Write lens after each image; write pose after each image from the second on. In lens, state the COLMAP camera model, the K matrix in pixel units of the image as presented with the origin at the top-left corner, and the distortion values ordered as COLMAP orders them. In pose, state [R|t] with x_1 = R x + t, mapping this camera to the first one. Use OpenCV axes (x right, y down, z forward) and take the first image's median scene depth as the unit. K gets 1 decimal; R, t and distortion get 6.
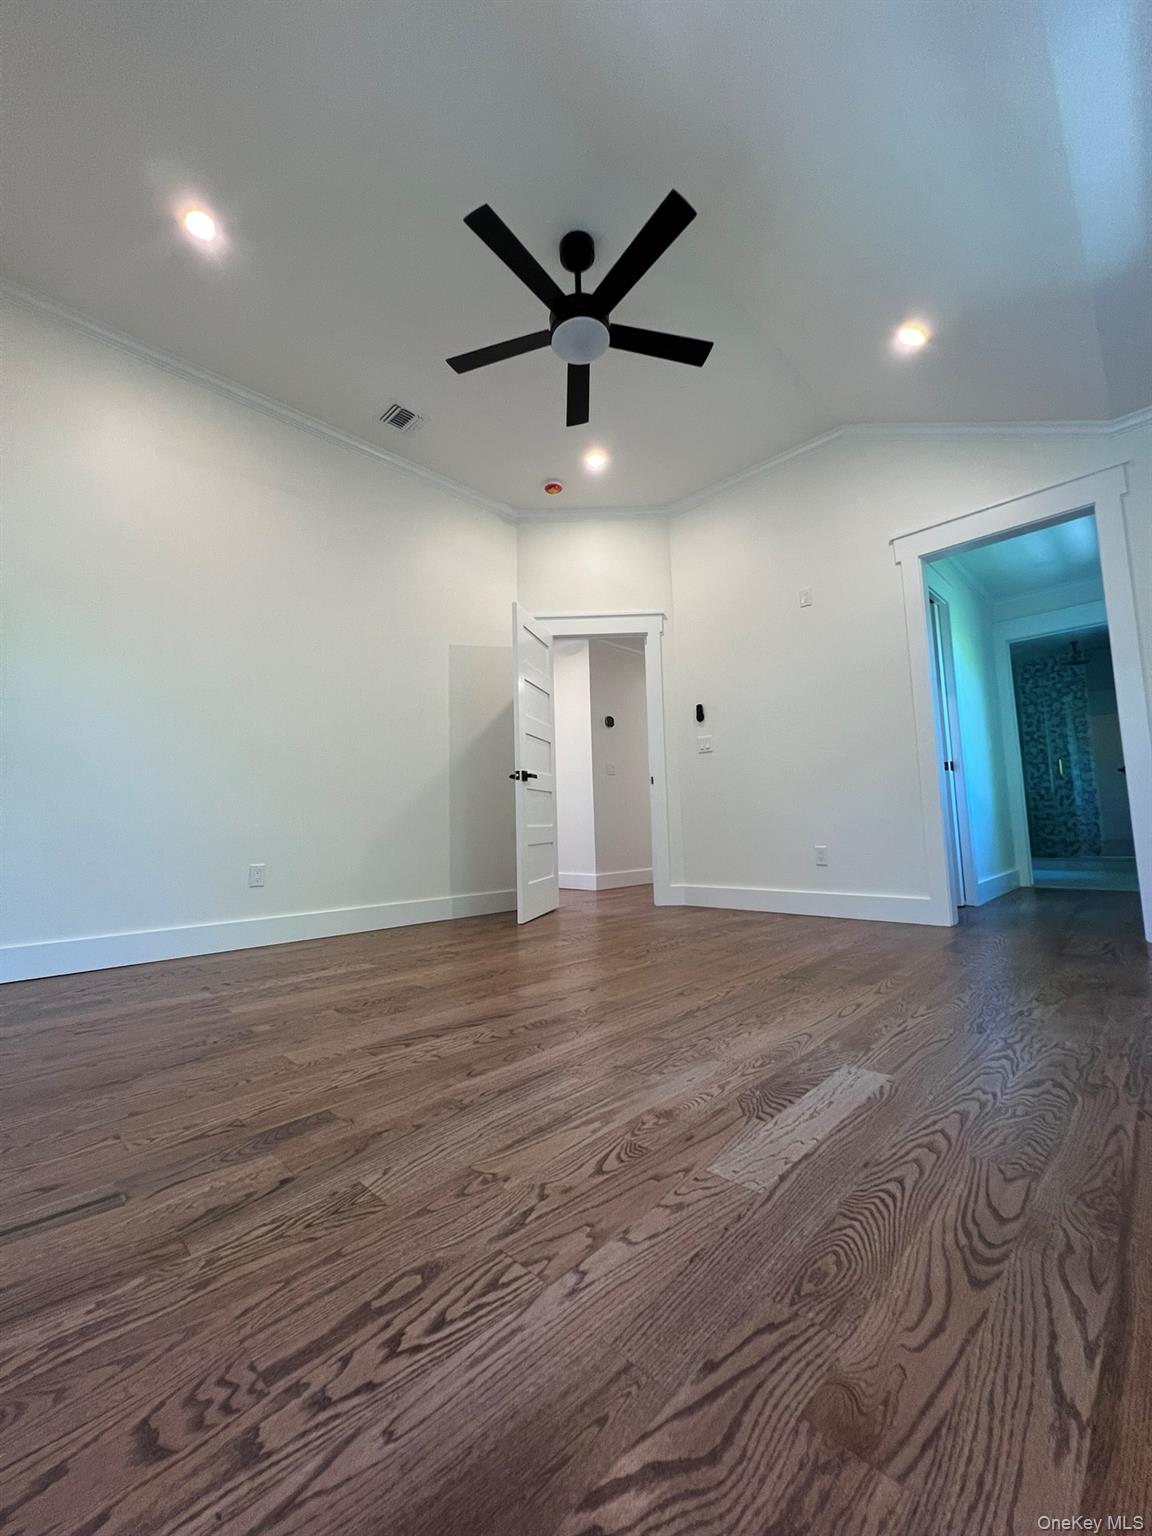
lens RADIAL K [[613.9, 0, 576.1], [0, 613.9, 762.3], [0, 0, 1]] dist [0.000479, 0.000040]
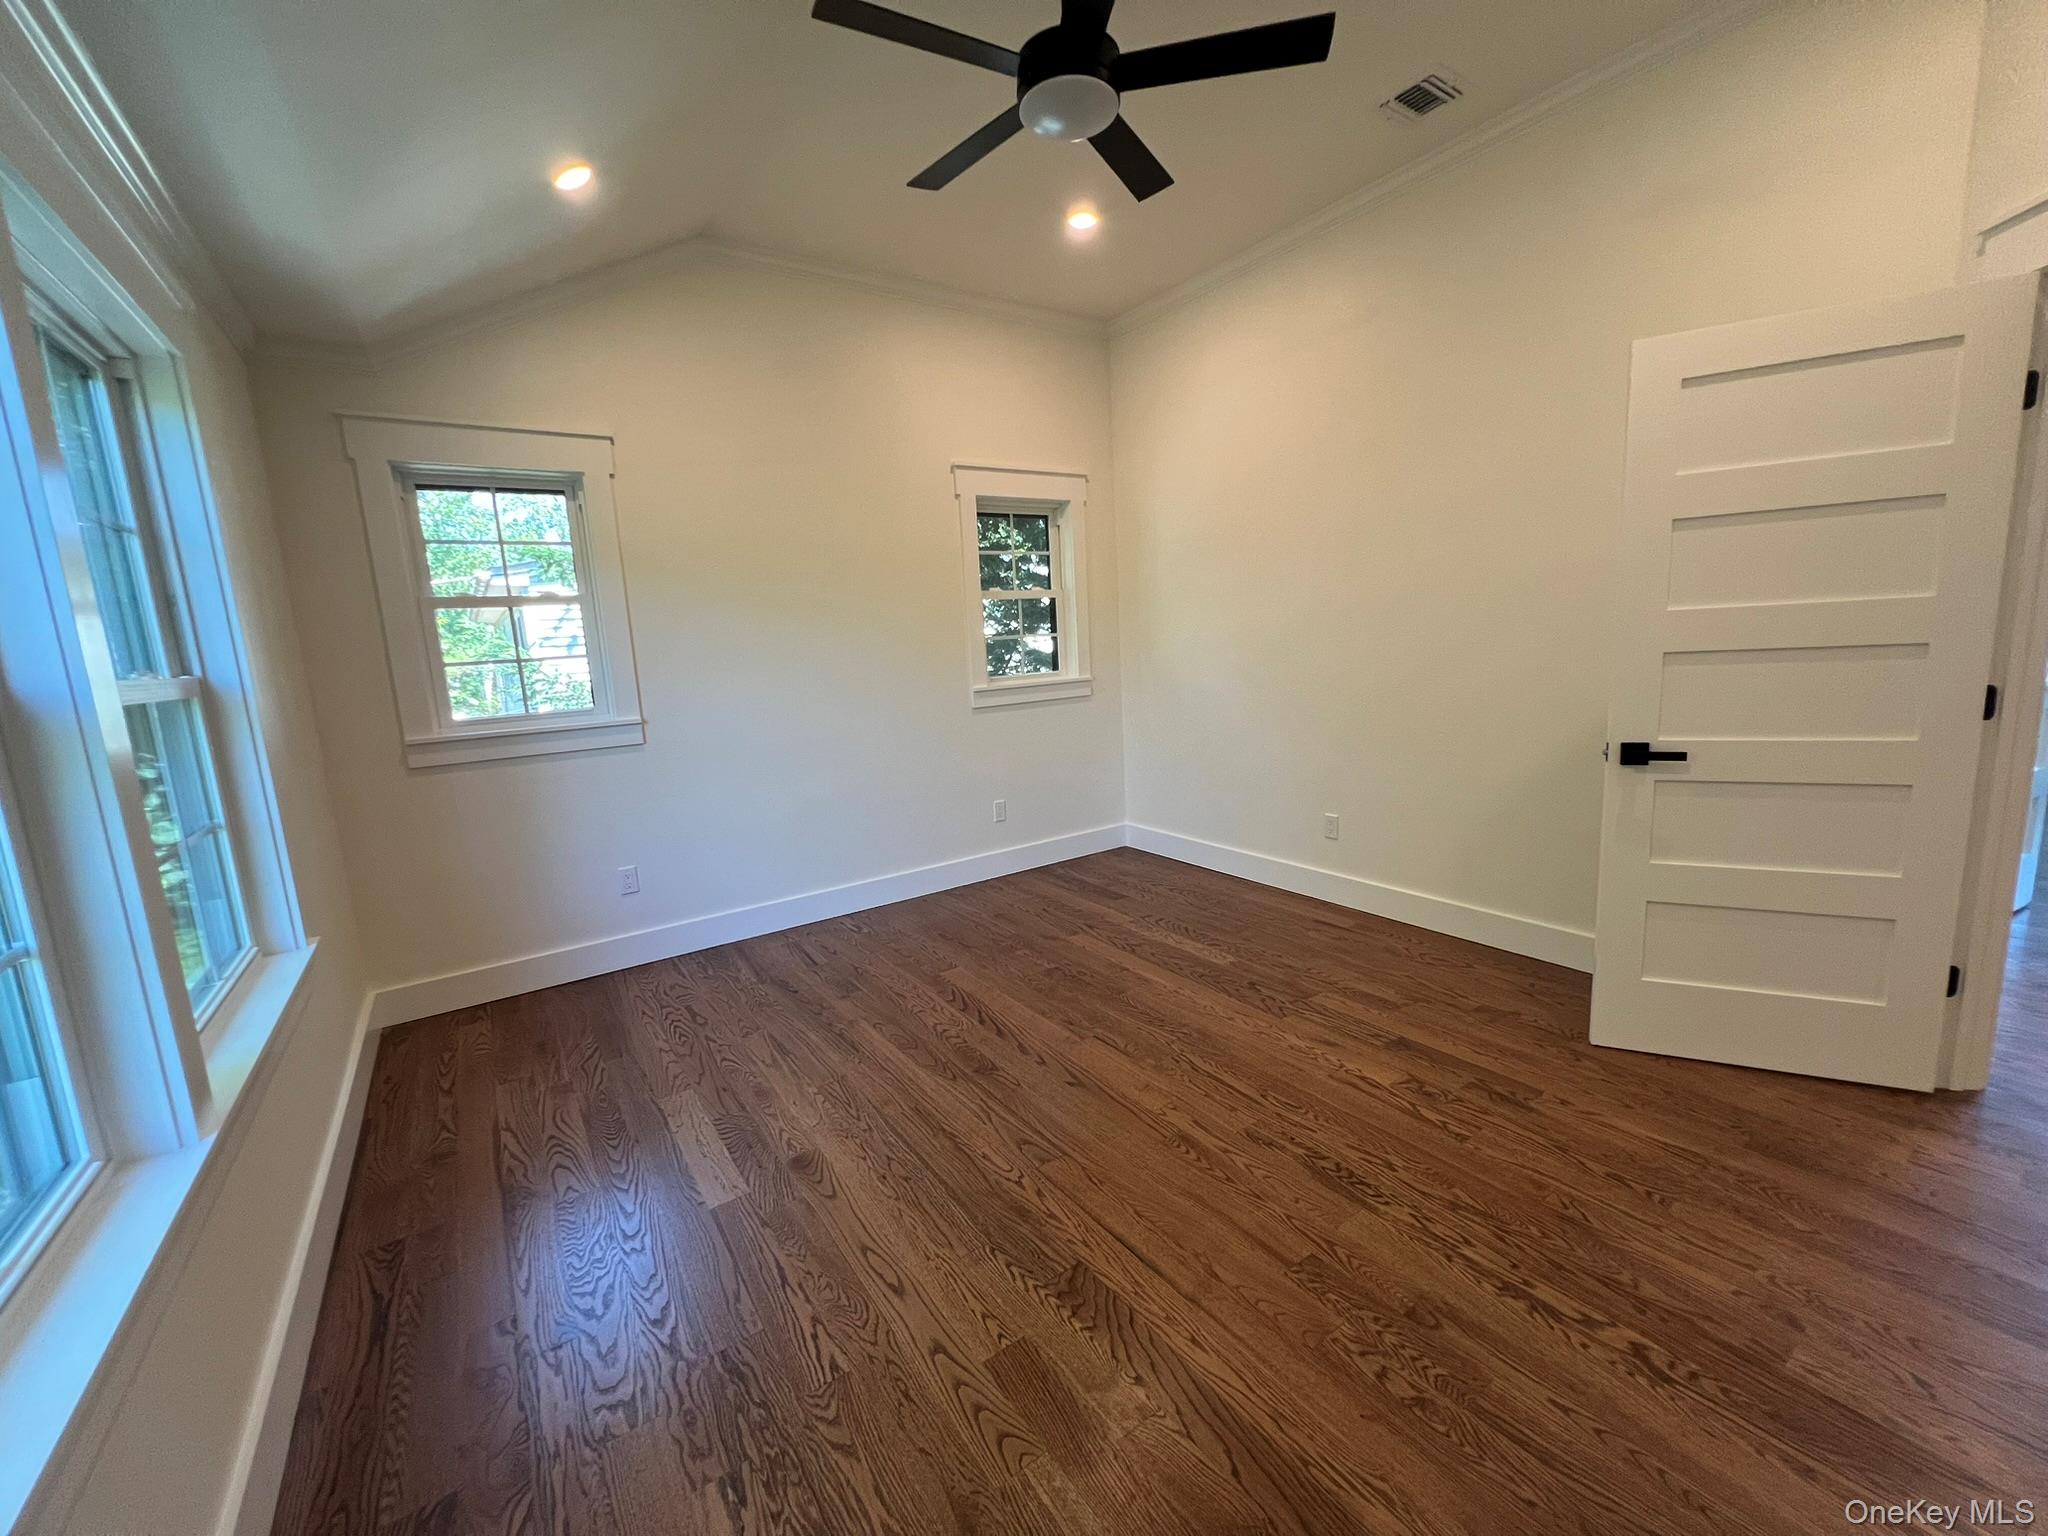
lens RADIAL K [[818.5, 0, 1022.2], [0, 818.5, 771.6], [0, 0, 1]] dist [0.000479, 0.000040]
pose [[-0.192158, 0.196695, -0.961450, 2.144739], [0.162034, 0.972621, 0.166596, -0.508696], [0.967895, -0.123775, -0.218768, 2.541660]]
